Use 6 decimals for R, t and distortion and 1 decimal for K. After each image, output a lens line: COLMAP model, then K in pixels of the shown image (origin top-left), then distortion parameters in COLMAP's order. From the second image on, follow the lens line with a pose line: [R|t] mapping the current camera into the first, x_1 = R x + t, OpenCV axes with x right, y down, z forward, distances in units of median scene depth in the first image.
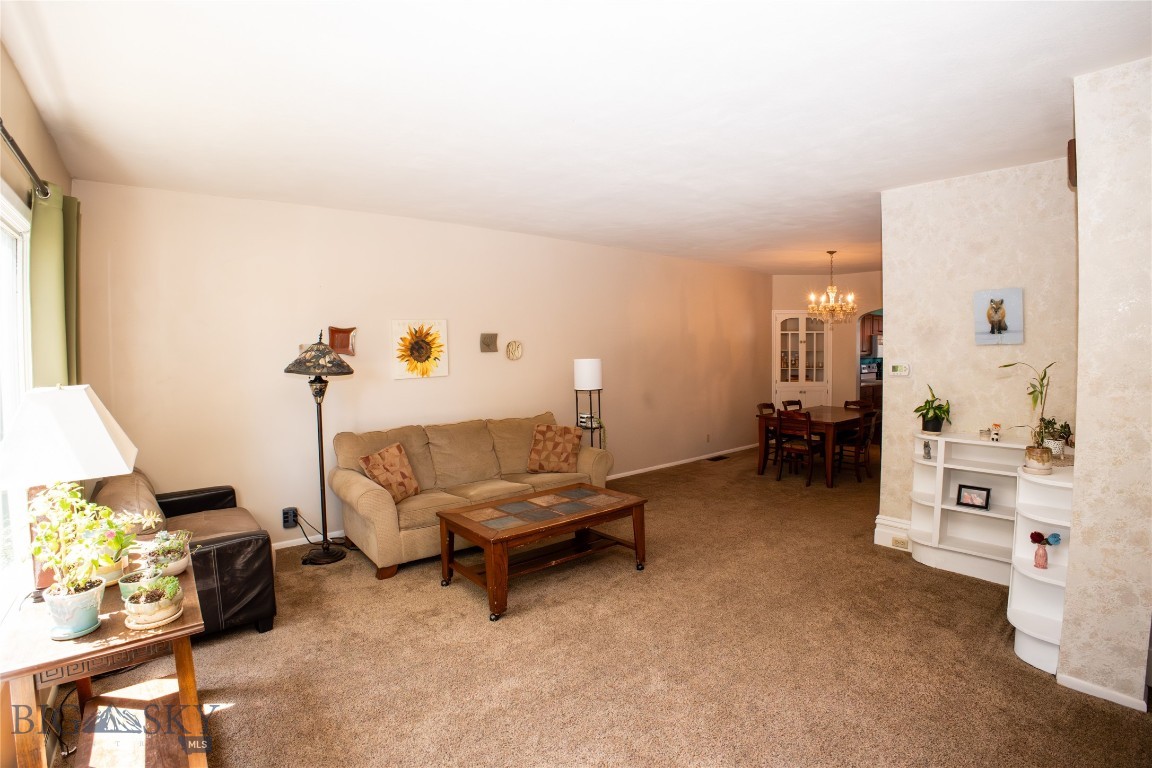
lens RADIAL K [[537.8, 0, 577.0], [0, 537.8, 355.6], [0, 0, 1]] dist [-0.102428, 0.017032]
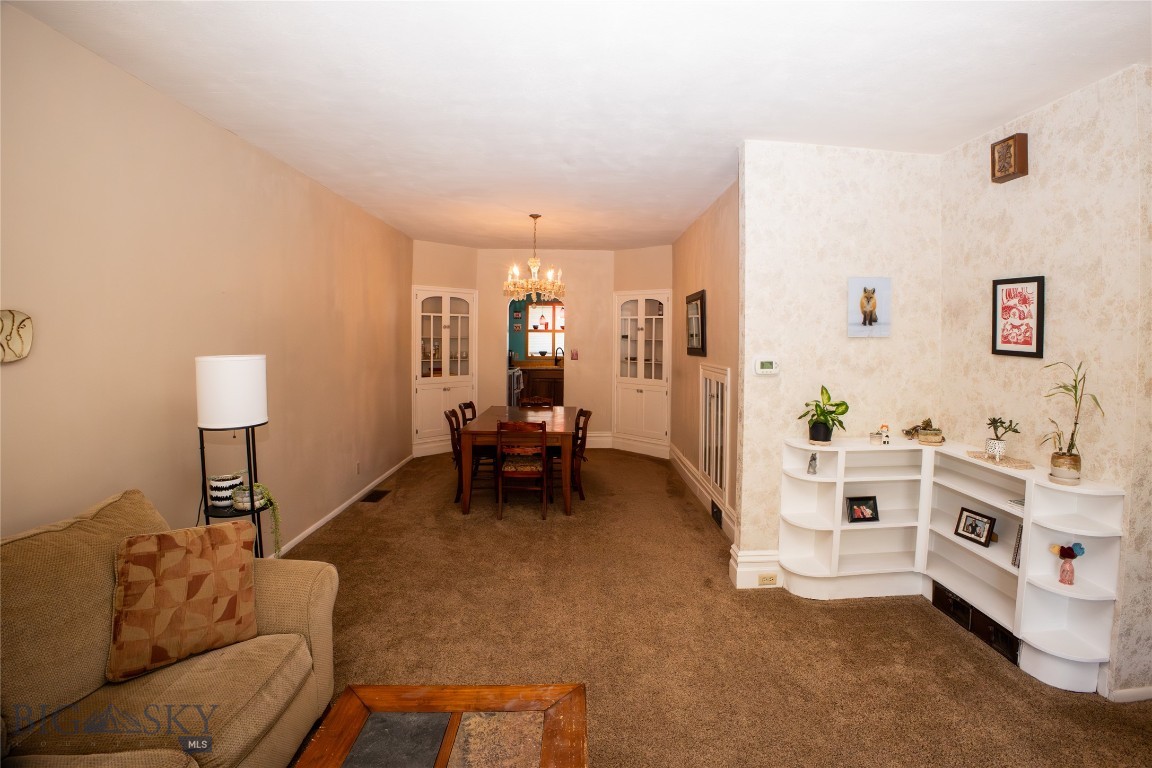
lens RADIAL K [[536.2, 0, 578.7], [0, 536.2, 342.7], [0, 0, 1]] dist [-0.117151, 0.030138]
pose [[0.606869, 0.000343, 0.794801, -0.156399], [-0.004778, 0.999983, 0.003216, -0.008560], [-0.794787, -0.005749, 0.606861, 0.570489]]
